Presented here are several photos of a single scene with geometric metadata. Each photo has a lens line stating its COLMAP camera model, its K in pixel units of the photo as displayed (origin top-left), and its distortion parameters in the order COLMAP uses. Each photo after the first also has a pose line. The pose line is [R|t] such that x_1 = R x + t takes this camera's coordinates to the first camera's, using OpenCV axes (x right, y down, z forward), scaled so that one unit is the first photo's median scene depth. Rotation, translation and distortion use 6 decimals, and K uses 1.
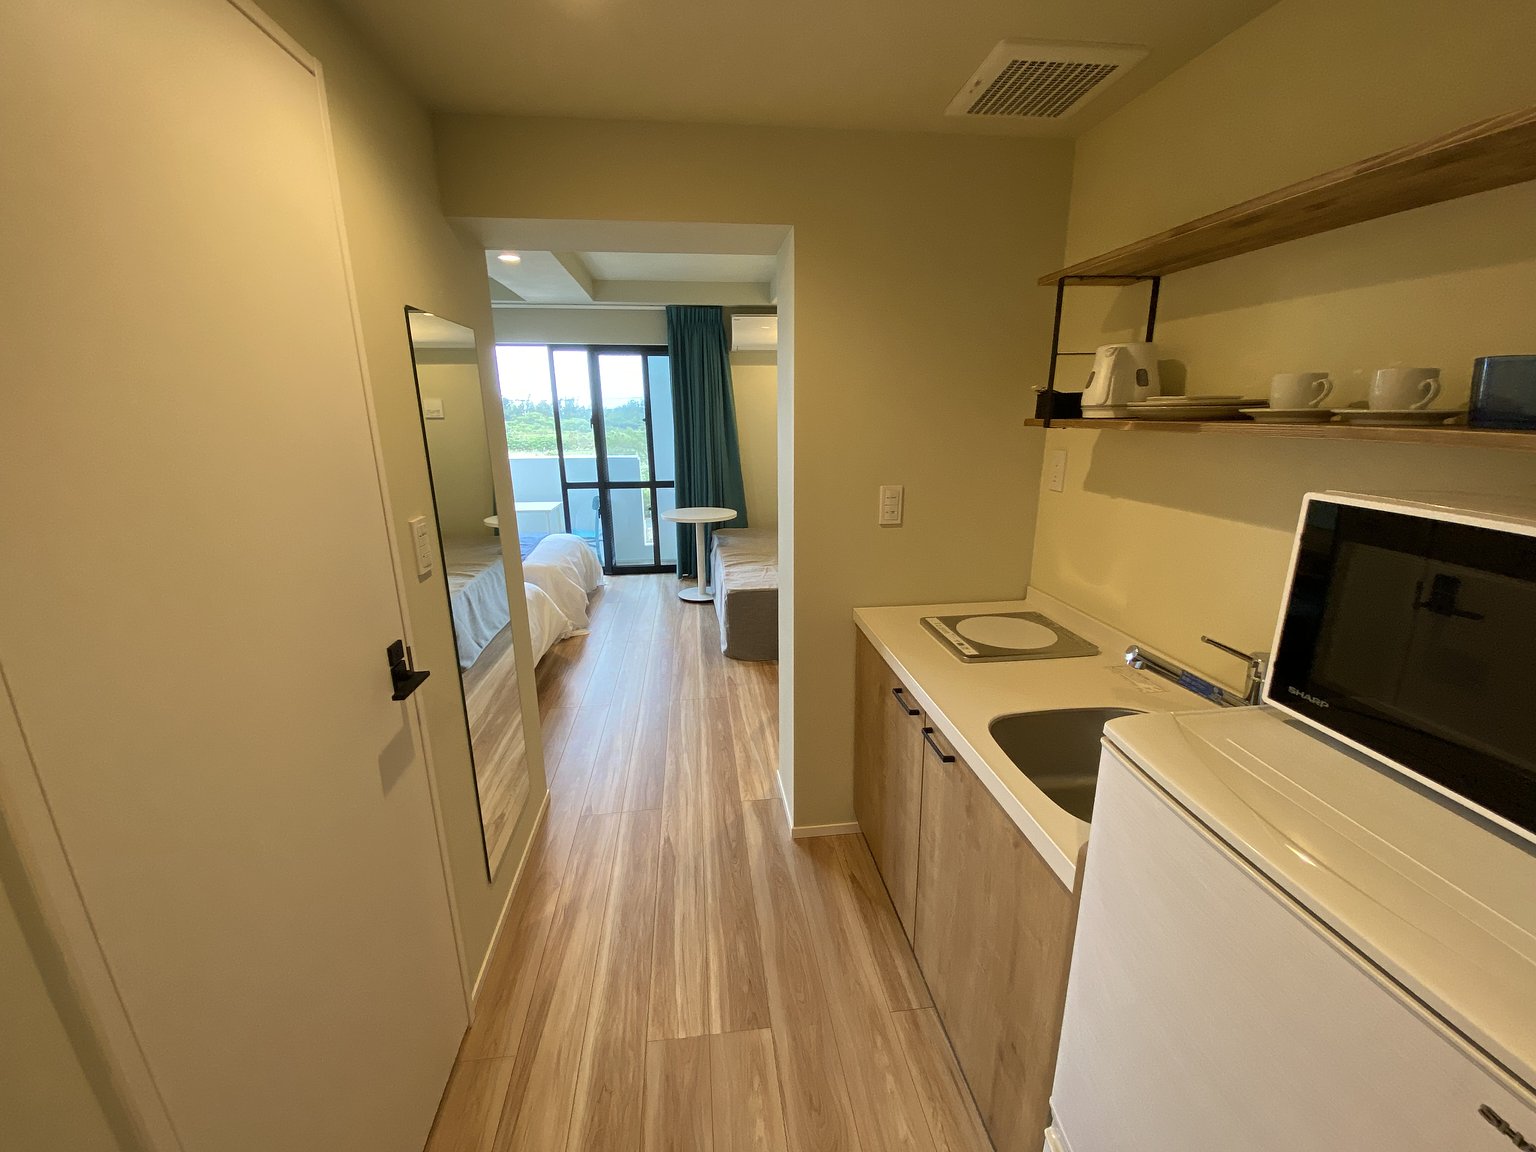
lens RADIAL K [[628.3, 0, 762.6], [0, 628.3, 573.5], [0, 0, 1]] dist [0.012431, -0.014339]
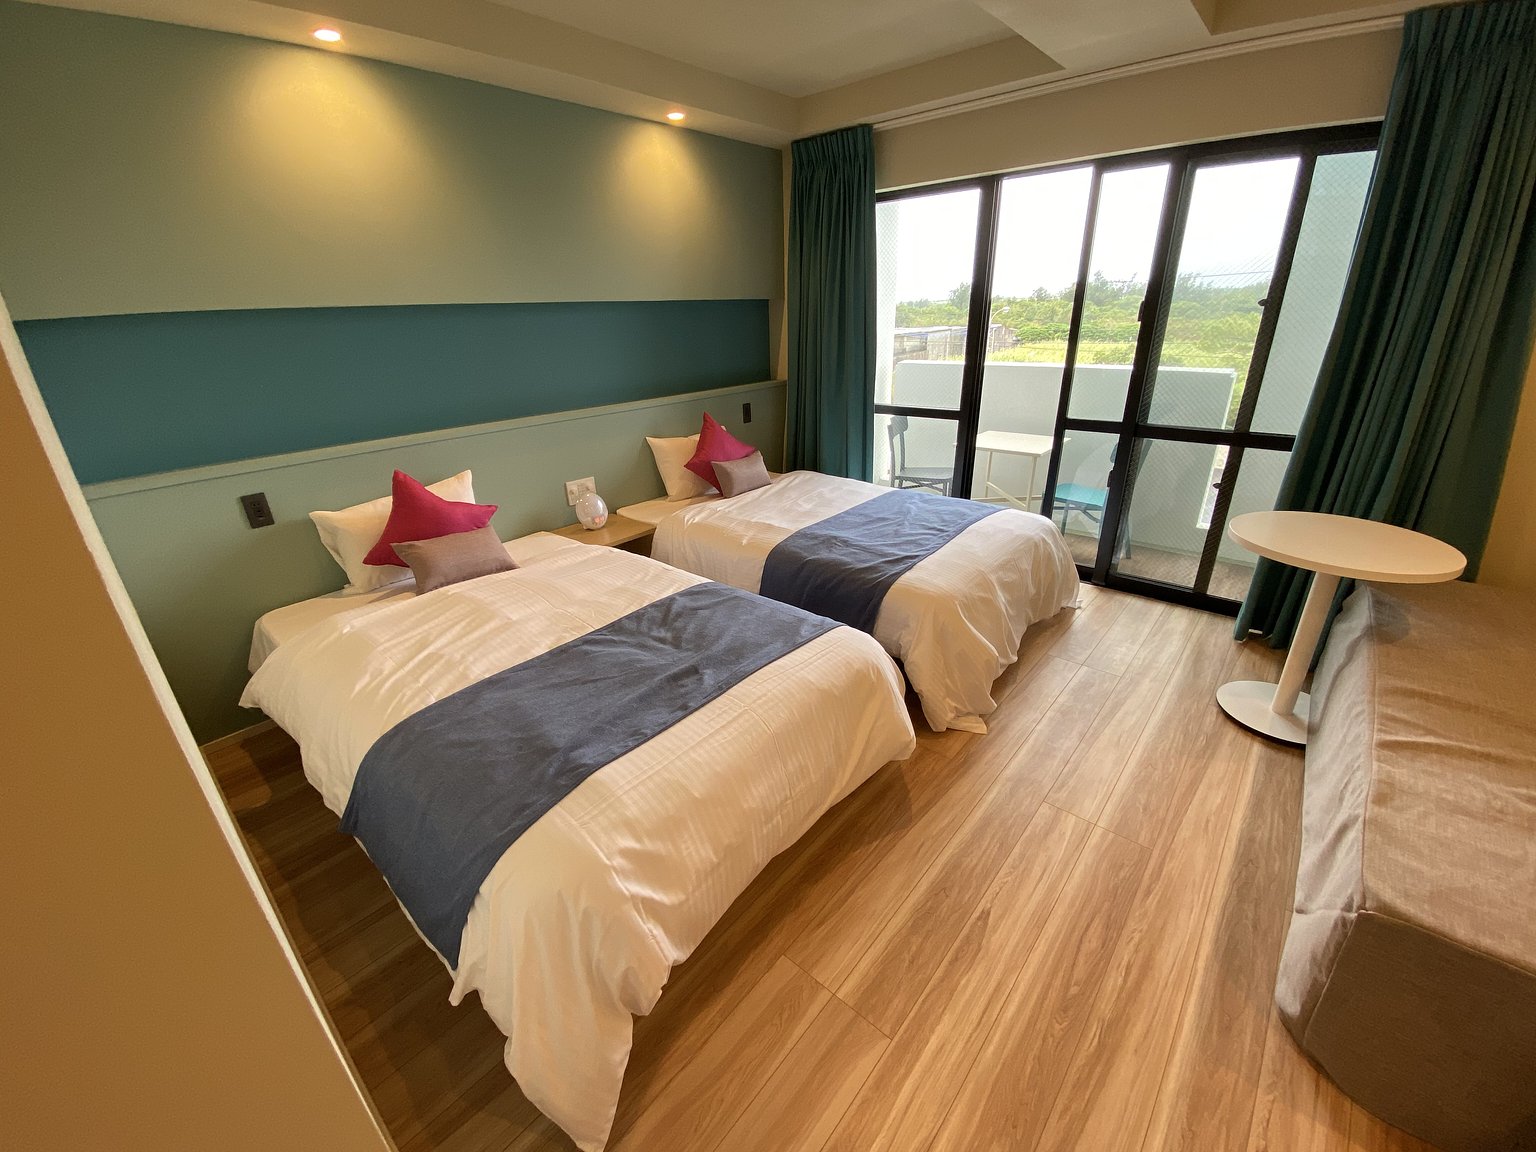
lens RADIAL K [[628.3, 0, 762.6], [0, 628.3, 573.5], [0, 0, 1]] dist [0.012431, -0.014339]
pose [[0.673204, 0.280735, -0.684093, -0.062764], [-0.166041, 0.958895, 0.230109, -0.100272], [0.720574, -0.041323, 0.692146, 0.409353]]
